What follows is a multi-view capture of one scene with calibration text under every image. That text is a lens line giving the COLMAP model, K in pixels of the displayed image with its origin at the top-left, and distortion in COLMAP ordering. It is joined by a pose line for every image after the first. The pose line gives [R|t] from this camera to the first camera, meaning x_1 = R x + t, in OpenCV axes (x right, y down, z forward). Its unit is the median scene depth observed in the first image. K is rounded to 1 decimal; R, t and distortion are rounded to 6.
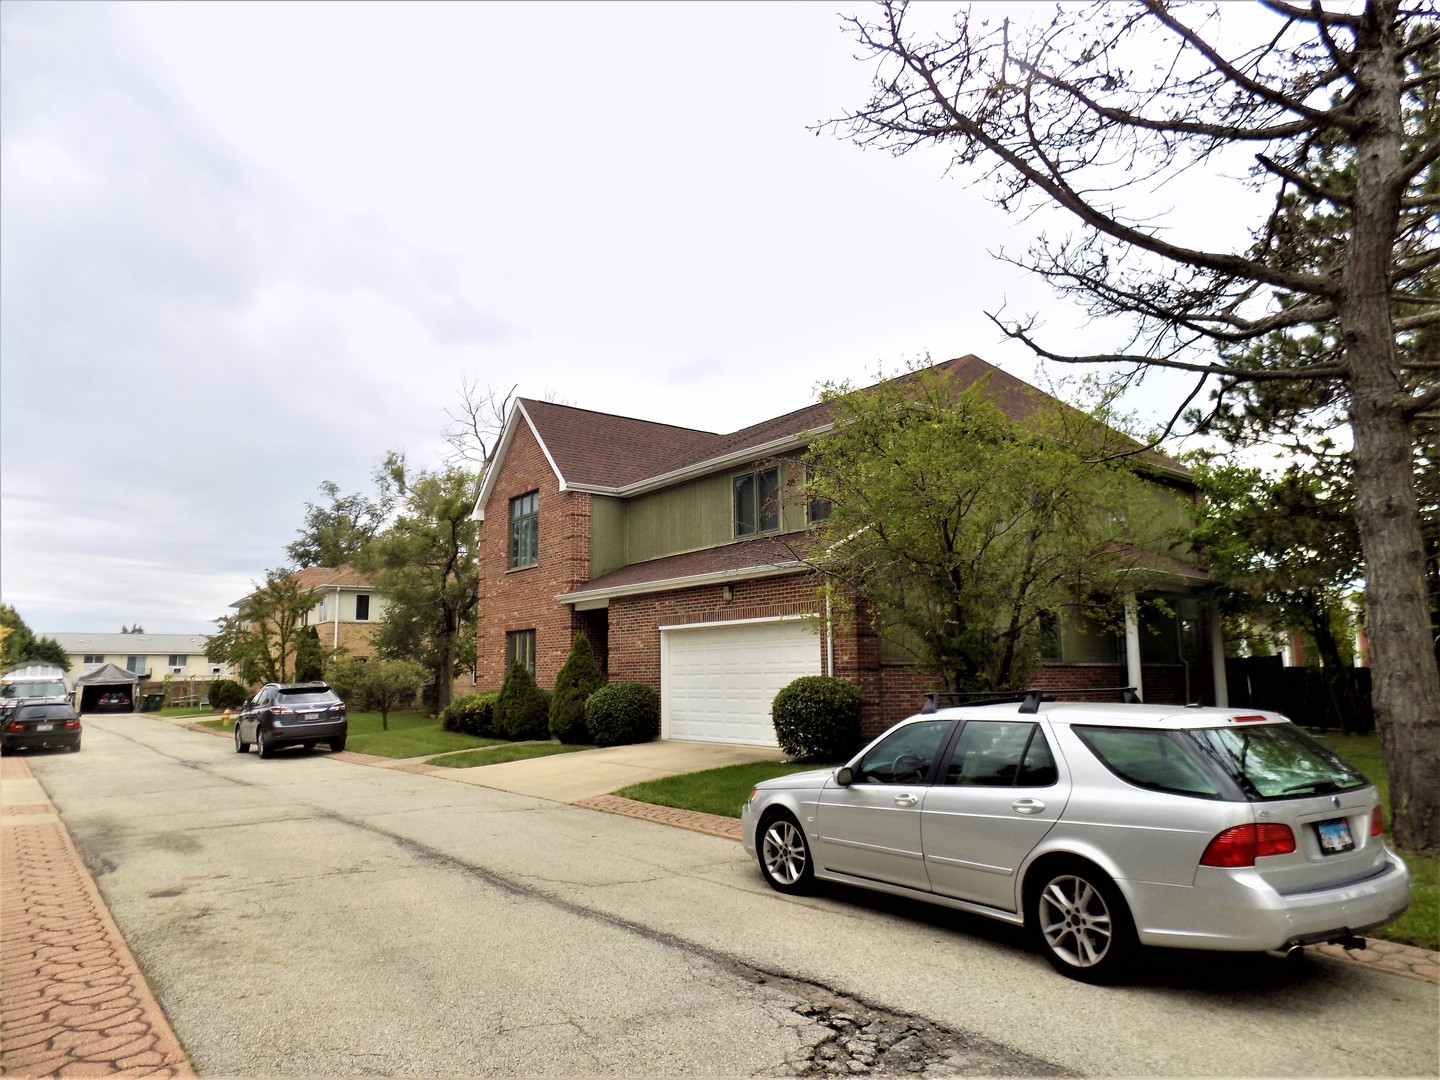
lens RADIAL K [[972.1, 0, 720.0], [0, 972.1, 540.0], [0, 0, 1]] dist [-0.006497, 0.001401]
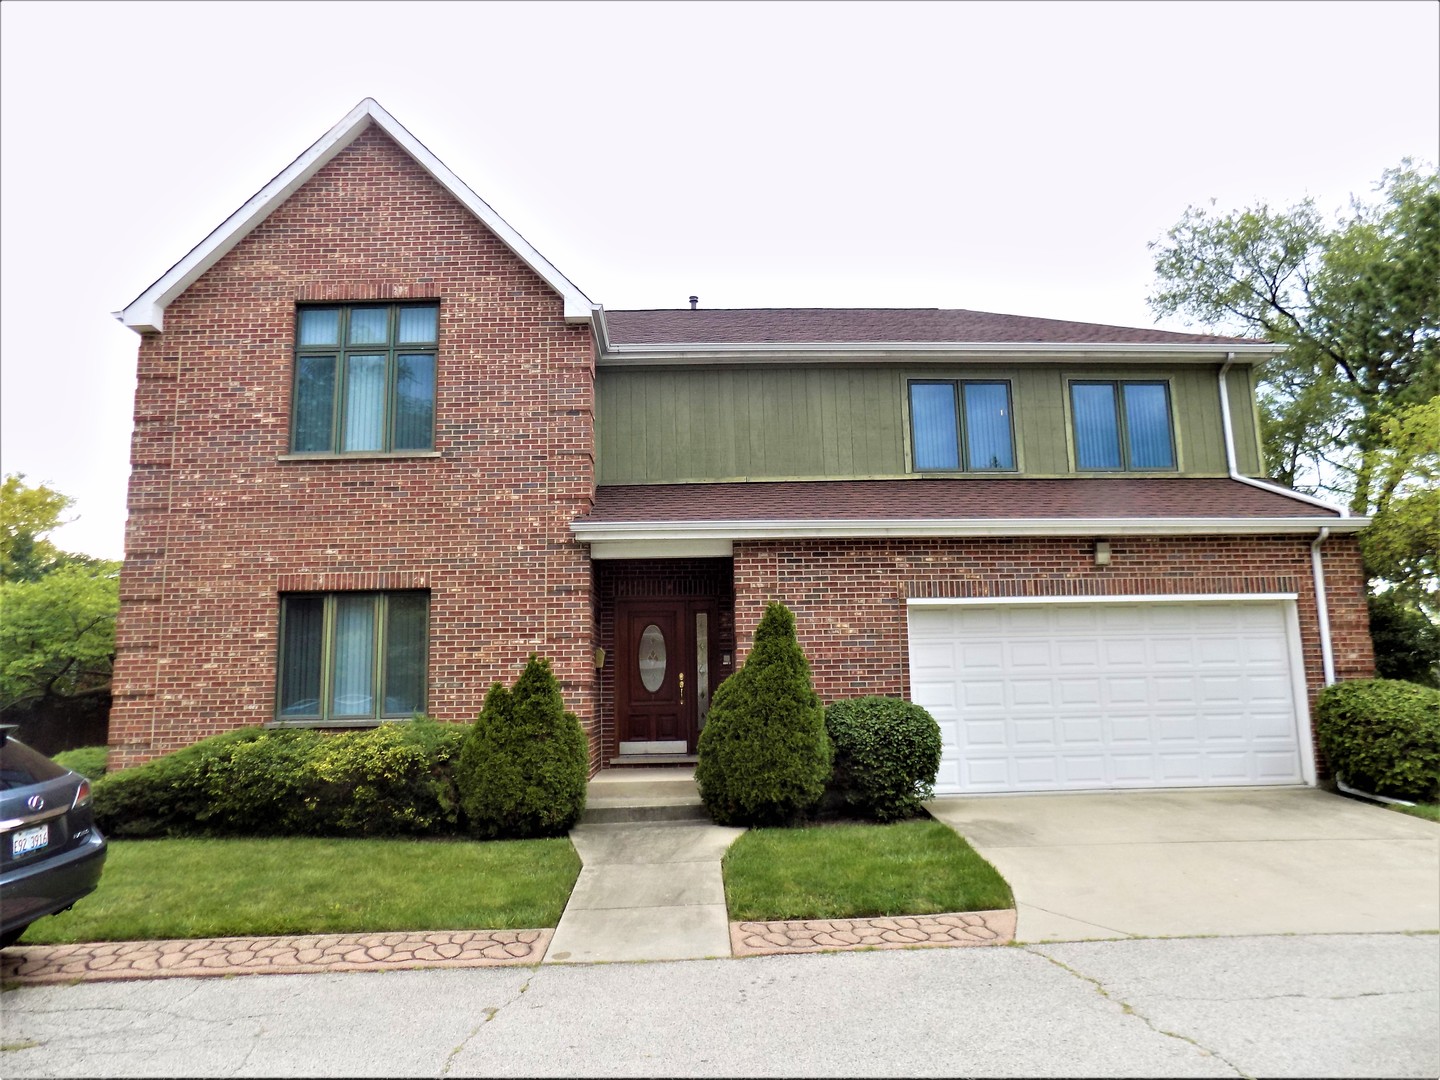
lens RADIAL K [[972.1, 0, 720.0], [0, 972.1, 540.0], [0, 0, 1]] dist [-0.006497, 0.001401]
pose [[0.593628, 0.129178, 0.794304, -0.585248], [-0.102458, 0.991132, -0.084616, 0.113764], [-0.798191, -0.031153, 0.601599, 0.737151]]
